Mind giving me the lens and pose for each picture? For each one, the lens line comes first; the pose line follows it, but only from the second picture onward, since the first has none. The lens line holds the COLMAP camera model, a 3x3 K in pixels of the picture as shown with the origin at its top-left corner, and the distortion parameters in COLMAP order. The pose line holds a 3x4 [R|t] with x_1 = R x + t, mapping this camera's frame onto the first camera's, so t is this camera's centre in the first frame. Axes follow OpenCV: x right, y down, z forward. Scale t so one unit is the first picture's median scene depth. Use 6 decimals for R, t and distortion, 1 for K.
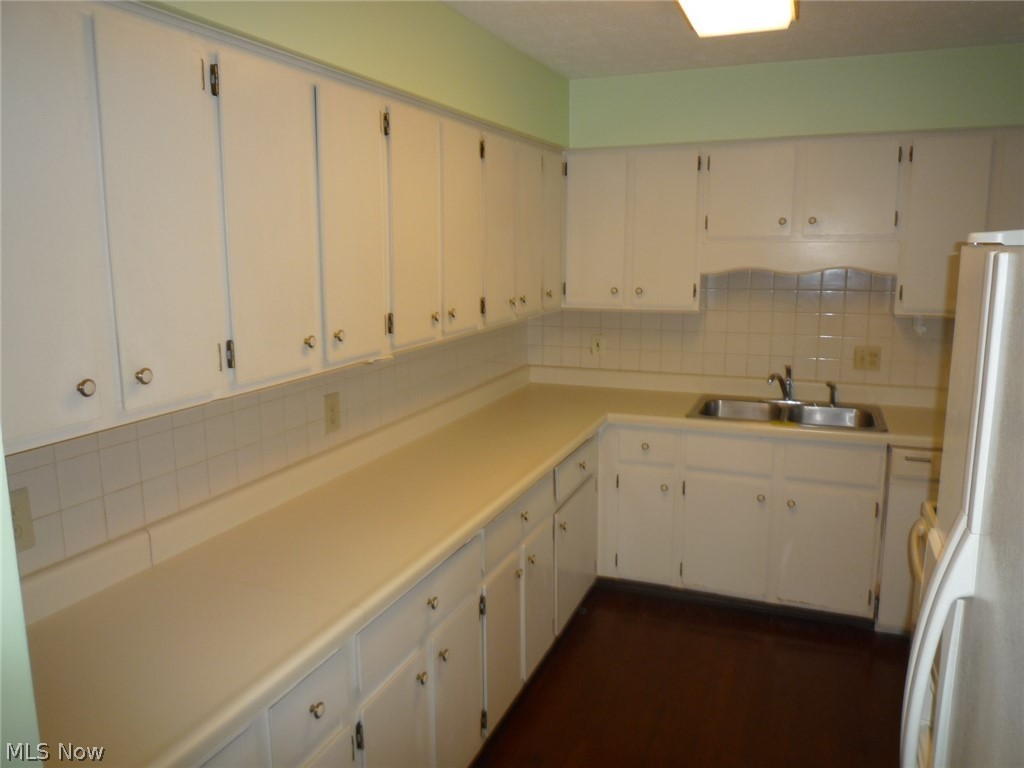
lens RADIAL K [[759.1, 0, 513.7], [0, 759.1, 383.7], [0, 0, 1]] dist [0.012992, 0.006077]
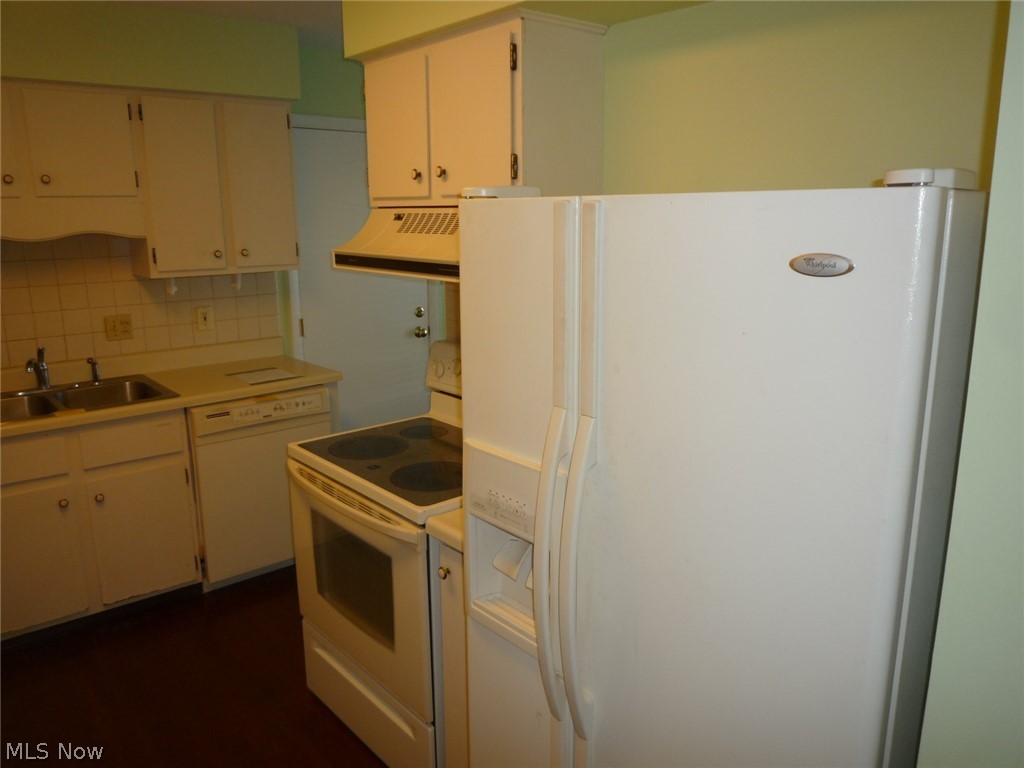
lens RADIAL K [[825.0, 0, 513.1], [0, 825.0, 384.1], [0, 0, 1]] dist [-0.014269, -0.005042]
pose [[0.493222, -0.190678, 0.848748, -0.191727], [0.163384, 0.978623, 0.124910, -0.013279], [-0.854422, 0.077063, 0.513832, 0.077979]]
